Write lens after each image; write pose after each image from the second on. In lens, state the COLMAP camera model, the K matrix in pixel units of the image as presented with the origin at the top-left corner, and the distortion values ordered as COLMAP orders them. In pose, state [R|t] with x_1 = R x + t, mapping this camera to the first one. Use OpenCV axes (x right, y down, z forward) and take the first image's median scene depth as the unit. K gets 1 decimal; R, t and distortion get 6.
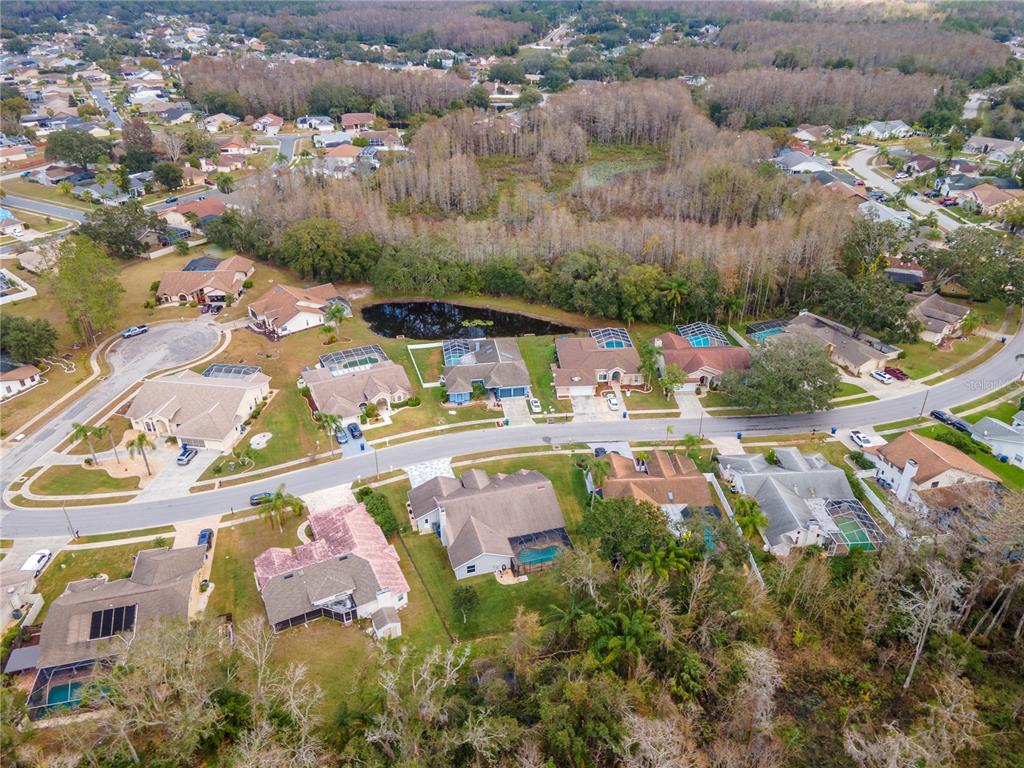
lens RADIAL K [[737.7, 0, 515.1], [0, 737.7, 383.4], [0, 0, 1]] dist [0.039787, 0.015719]
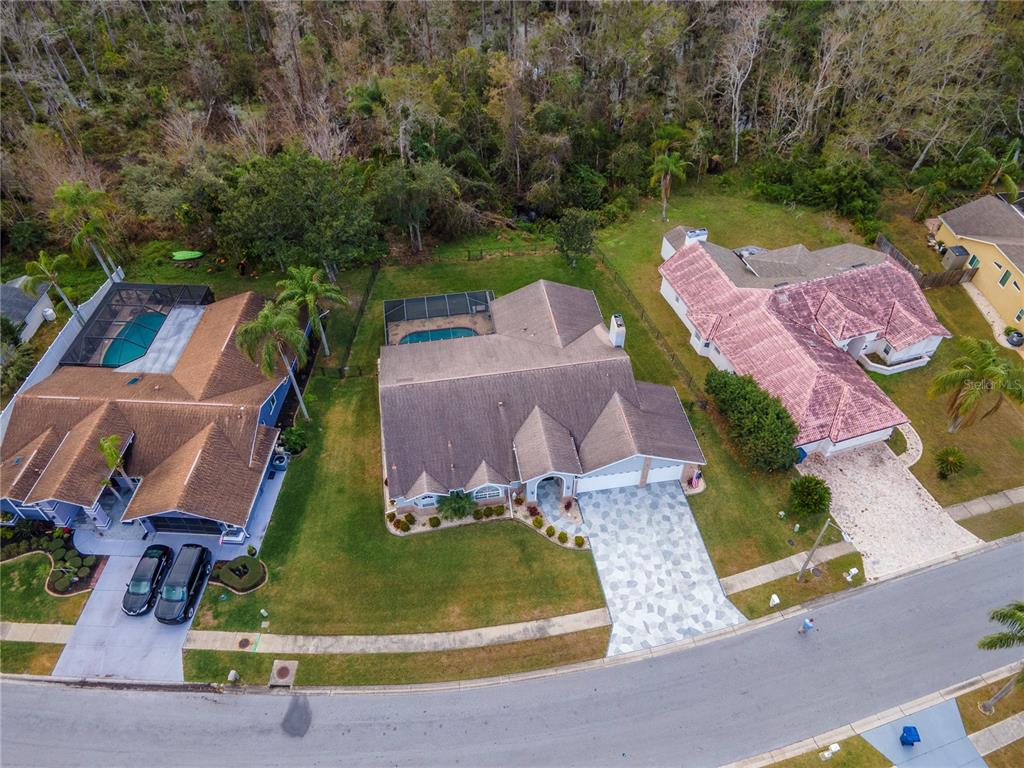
lens RADIAL K [[737.7, 0, 520.5], [0, 737.7, 384.5], [0, 0, 1]] dist [0.039787, 0.015719]
pose [[-0.992948, -0.082633, 0.085005, -0.062564], [0.064020, 0.229733, 0.971146, -0.247436], [-0.099777, 0.969739, -0.222823, 0.921250]]
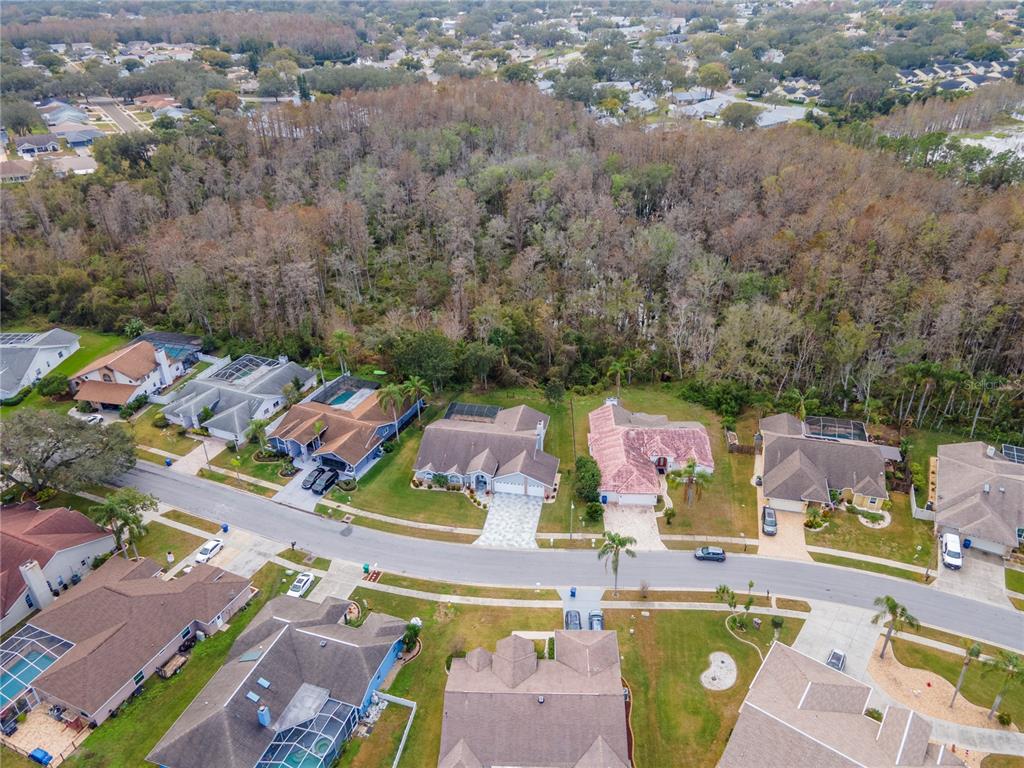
lens RADIAL K [[737.7, 0, 530.0], [0, 737.7, 390.8], [0, 0, 1]] dist [0.039787, 0.015719]
pose [[-0.893114, -0.216811, 0.394132, -0.393425], [0.233913, 0.524558, 0.818611, -0.578429], [-0.384229, 0.823306, -0.417775, 1.121449]]
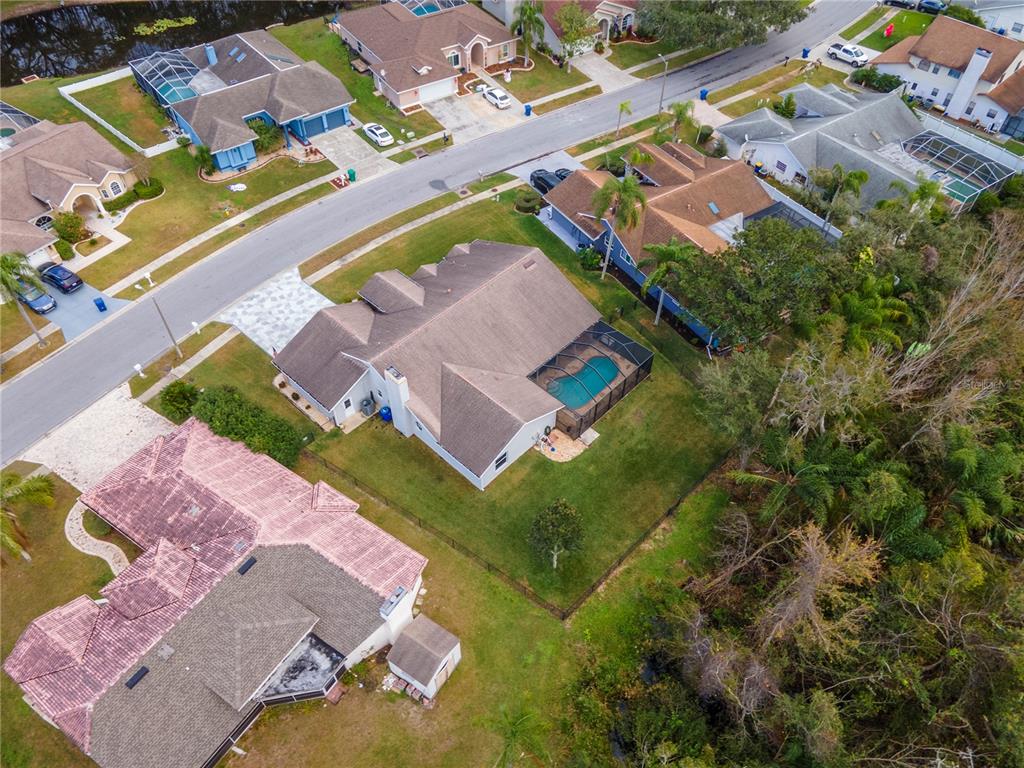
lens RADIAL K [[737.7, 0, 517.5], [0, 737.7, 385.3], [0, 0, 1]] dist [0.039787, 0.015719]
pose [[0.864354, -0.371355, 0.339098, -0.153094], [0.240096, 0.897231, 0.370580, 0.018301], [-0.441867, -0.238896, 0.864686, 0.443942]]
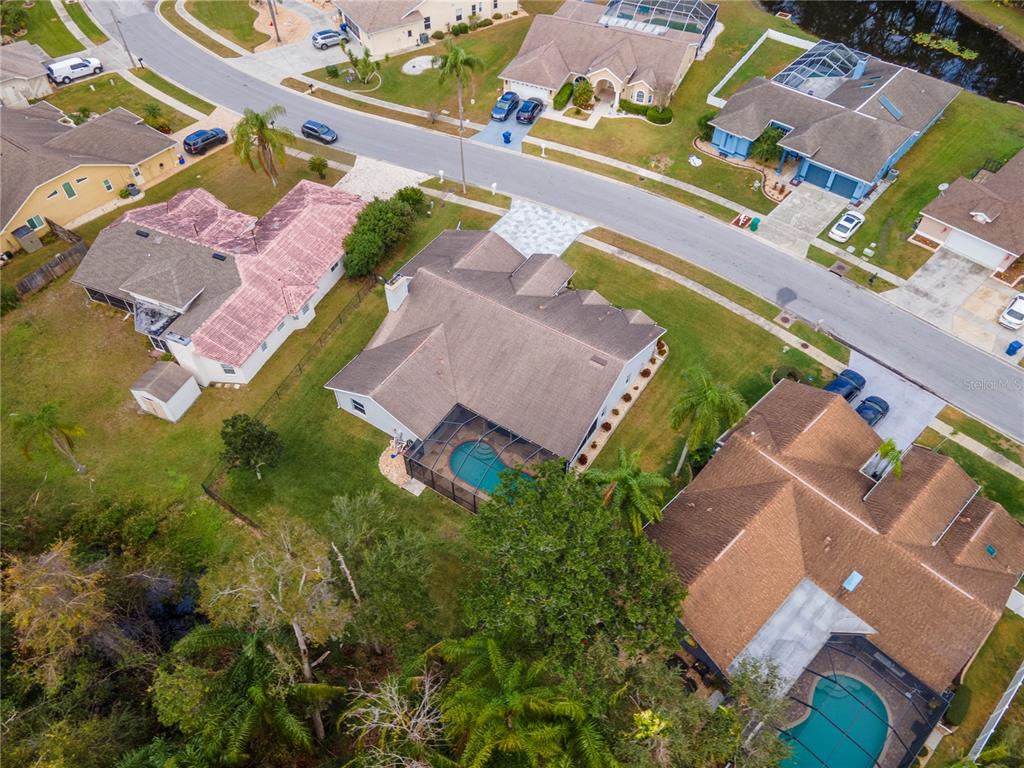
lens RADIAL K [[737.7, 0, 517.4], [0, 737.7, 384.6], [0, 0, 1]] dist [0.039787, 0.015719]
pose [[0.651131, 0.584264, -0.484421, 0.190557], [-0.382887, 0.803965, 0.455014, -0.025872], [0.655306, -0.110795, 0.747193, 0.533361]]
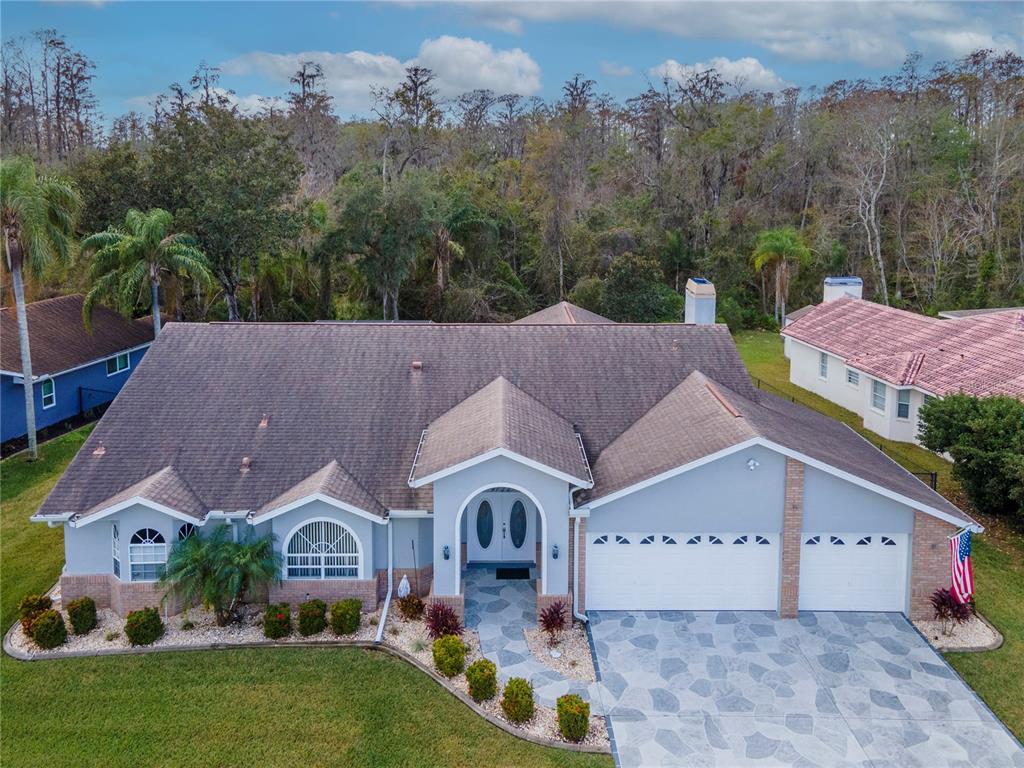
lens RADIAL K [[731.0, 0, 531.4], [0, 731.0, 365.0], [0, 0, 1]] dist [0.036812, 0.016425]
pose [[-0.962660, -0.031825, 0.268836, -0.087120], [0.137725, 0.797369, 0.587566, 0.023866], [-0.233061, 0.602652, -0.763212, 0.962097]]
